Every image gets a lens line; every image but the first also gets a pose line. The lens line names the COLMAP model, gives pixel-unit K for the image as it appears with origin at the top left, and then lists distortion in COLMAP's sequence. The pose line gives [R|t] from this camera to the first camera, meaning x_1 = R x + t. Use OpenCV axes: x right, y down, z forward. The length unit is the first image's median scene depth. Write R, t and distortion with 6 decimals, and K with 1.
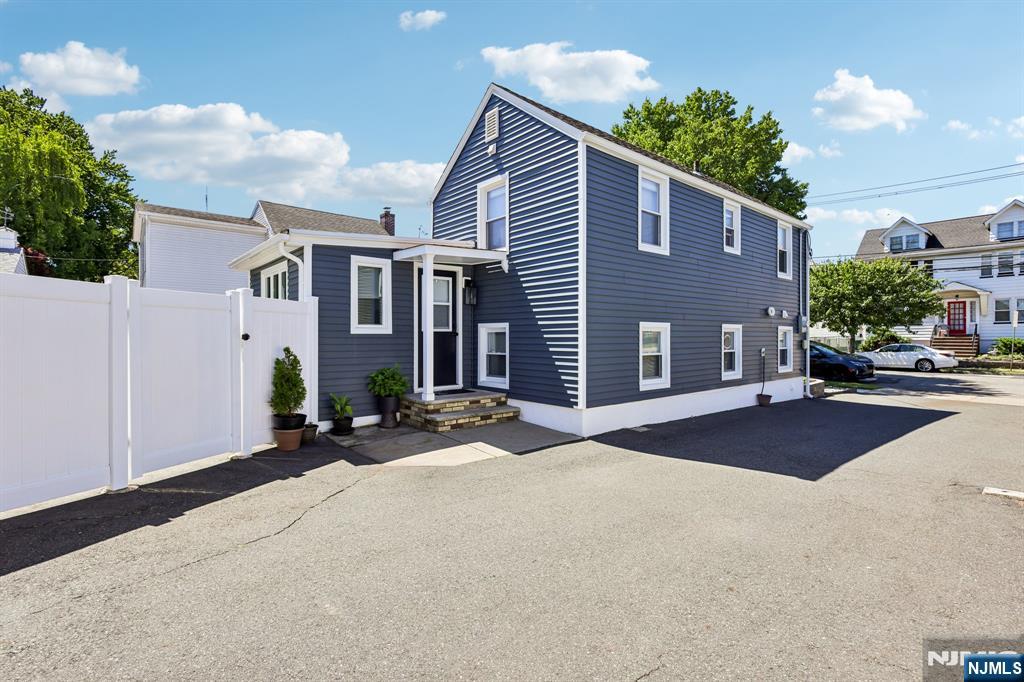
lens RADIAL K [[472.1, 0, 513.3], [0, 472.1, 338.6], [0, 0, 1]] dist [-0.003216, 0.000437]
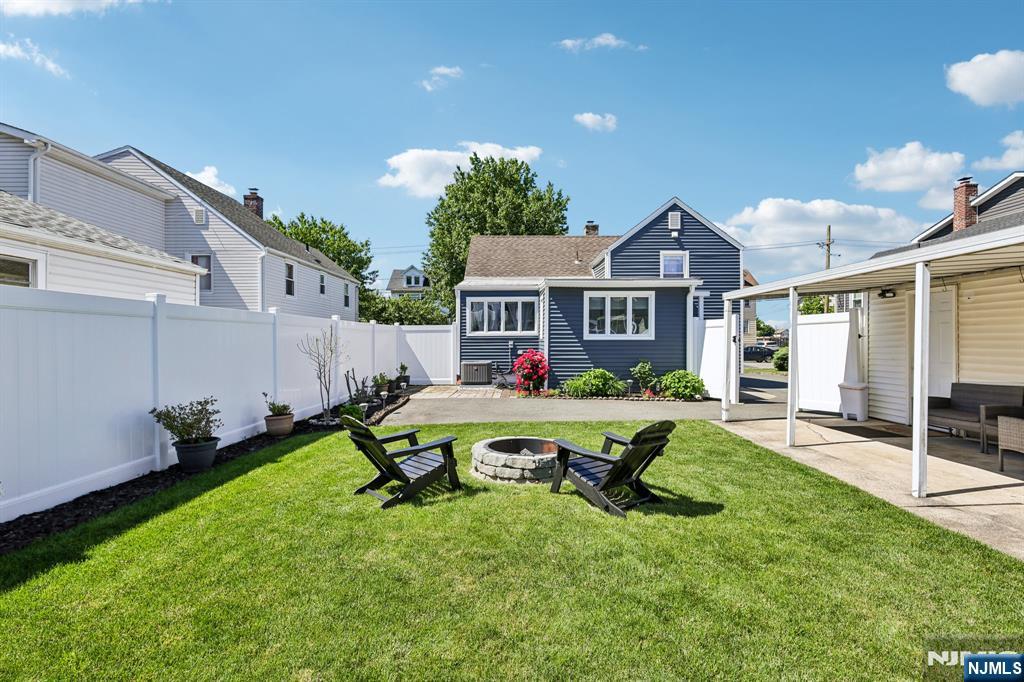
lens RADIAL K [[472.1, 0, 516.1], [0, 472.1, 343.7], [0, 0, 1]] dist [-0.003216, 0.000437]
pose [[0.663723, -0.006917, 0.747946, -1.750701], [0.005859, 0.999975, 0.004049, -0.005855], [-0.747955, 0.001695, 0.663747, 0.278560]]
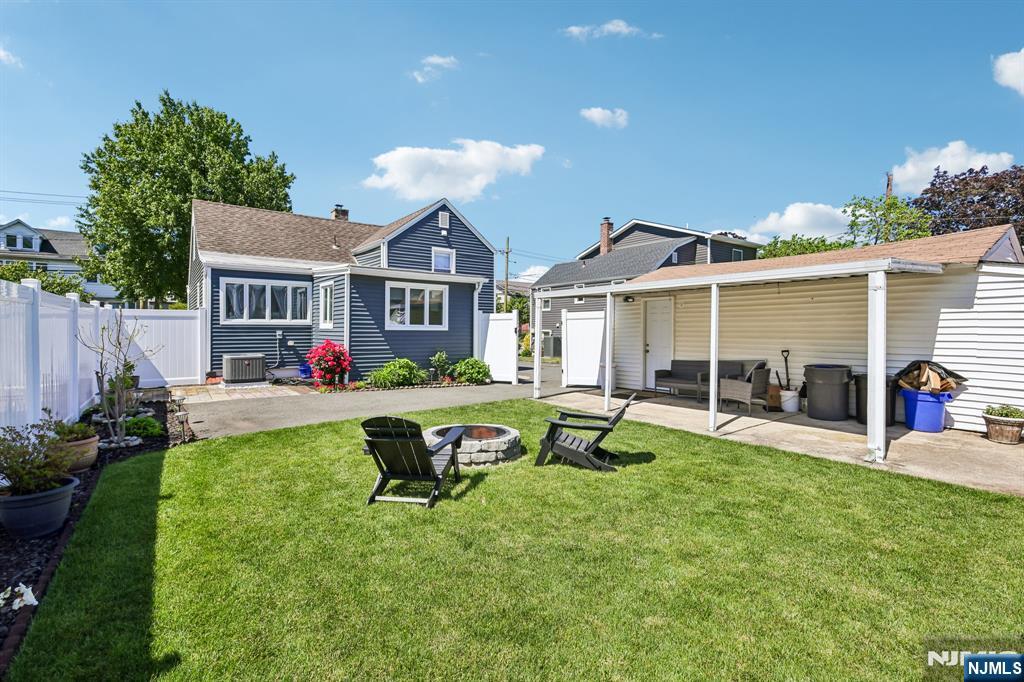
lens RADIAL K [[472.1, 0, 514.7], [0, 472.1, 334.2], [0, 0, 1]] dist [-0.003216, 0.000437]
pose [[0.083752, -0.007945, 0.996455, -1.917361], [0.000400, 0.999968, 0.007940, -0.009036], [-0.996487, -0.000267, 0.083753, 0.558279]]
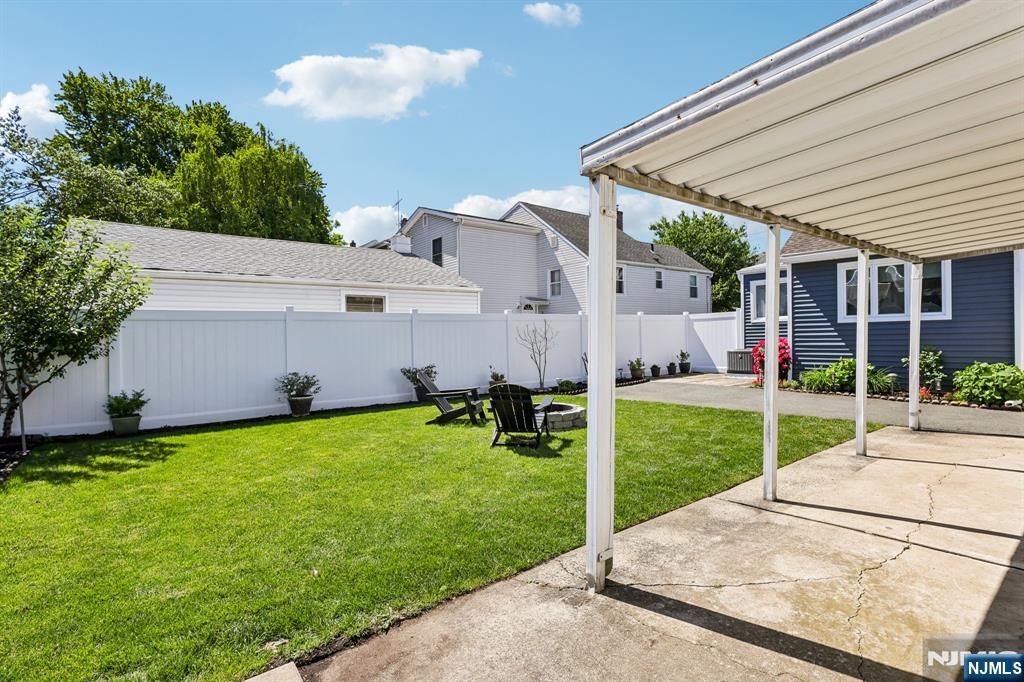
lens RADIAL K [[492.3, 0, 519.9], [0, 492.3, 344.3], [0, 0, 1]] dist [-0.012119, 0.000048]
pose [[0.998541, -0.023889, -0.048427, -1.293643], [0.024394, 0.999654, 0.009857, 0.010489], [0.048175, -0.011024, 0.998778, -0.163442]]
